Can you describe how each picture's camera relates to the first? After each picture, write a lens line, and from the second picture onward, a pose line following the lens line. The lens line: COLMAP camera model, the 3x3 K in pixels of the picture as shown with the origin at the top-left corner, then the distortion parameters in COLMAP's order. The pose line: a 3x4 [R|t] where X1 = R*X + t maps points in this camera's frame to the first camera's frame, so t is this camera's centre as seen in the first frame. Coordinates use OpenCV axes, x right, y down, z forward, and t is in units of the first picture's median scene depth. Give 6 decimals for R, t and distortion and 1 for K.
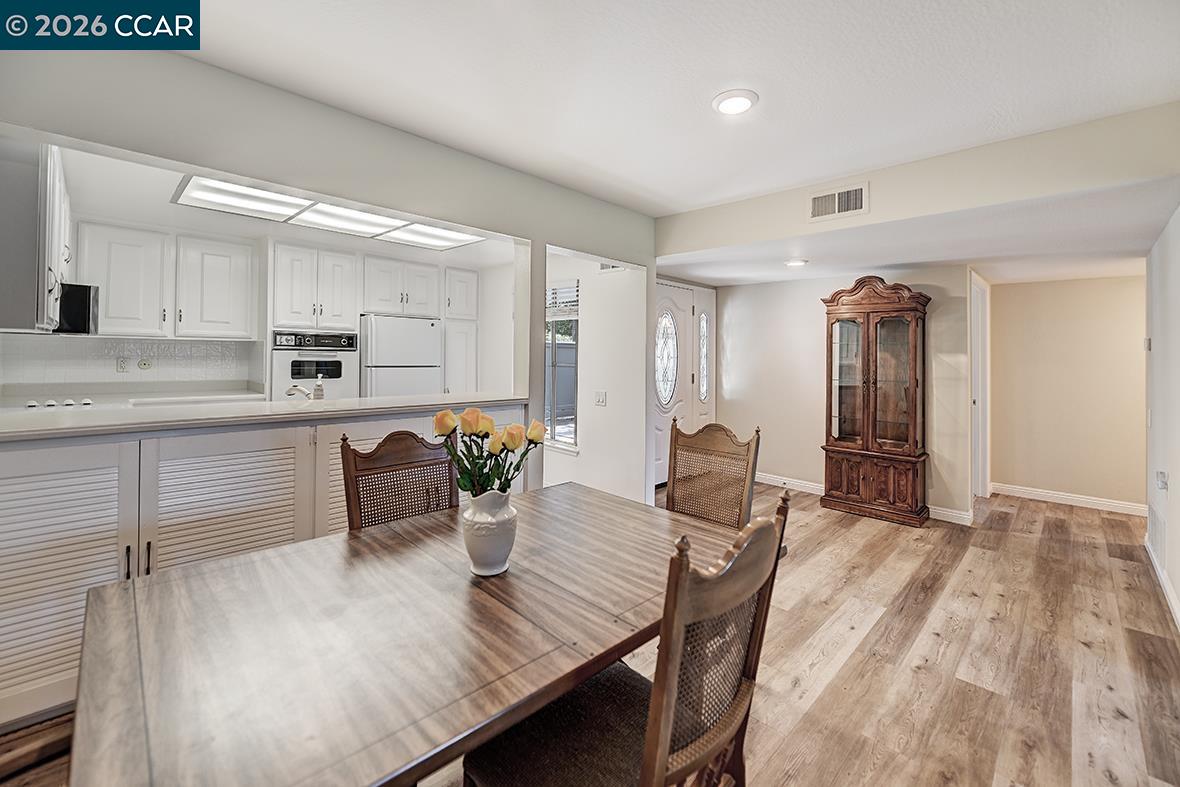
lens RADIAL K [[497.8, 0, 582.2], [0, 497.8, 365.7], [0, 0, 1]] dist [-0.011869, 0.000023]
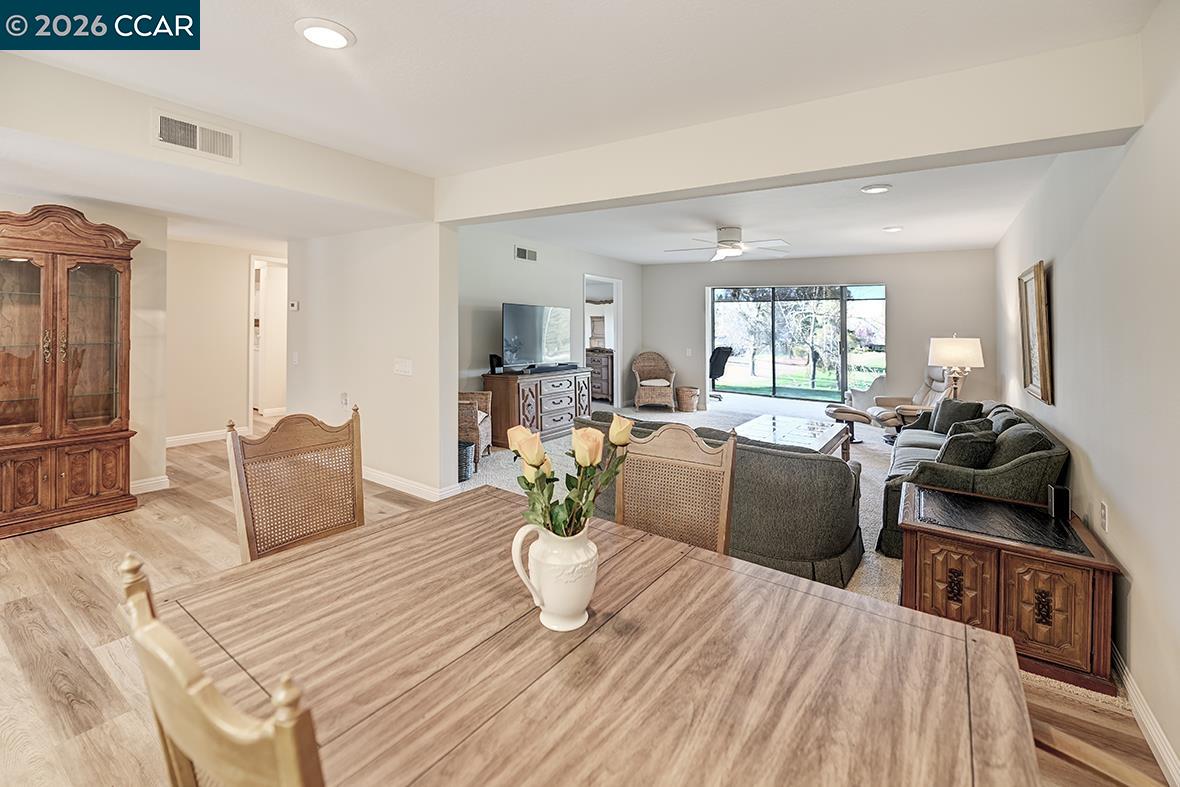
lens RADIAL K [[497.8, 0, 600.4], [0, 497.8, 310.3], [0, 0, 1]] dist [-0.011869, 0.000023]
pose [[-0.187042, 0.004795, 0.982340, -0.304978], [-0.009625, 0.999931, -0.006714, -0.025306], [-0.982305, -0.010711, -0.186982, 0.337290]]
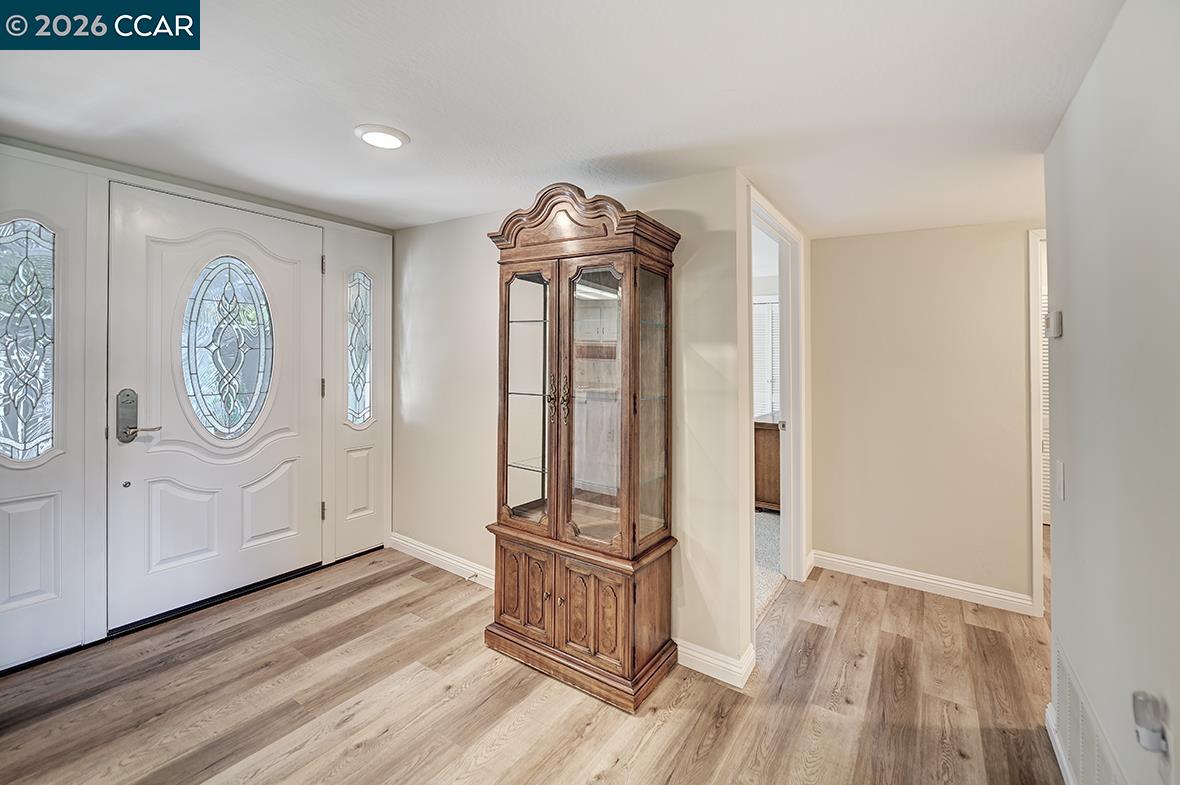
lens RADIAL K [[504.1, 0, 577.1], [0, 504.1, 359.5], [0, 0, 1]] dist [-0.012477, 0.000704]
pose [[0.983897, 0.007431, 0.178583, 0.510851], [-0.005761, 0.999935, -0.009865, -0.002227], [-0.178645, 0.008678, 0.983875, 0.510580]]
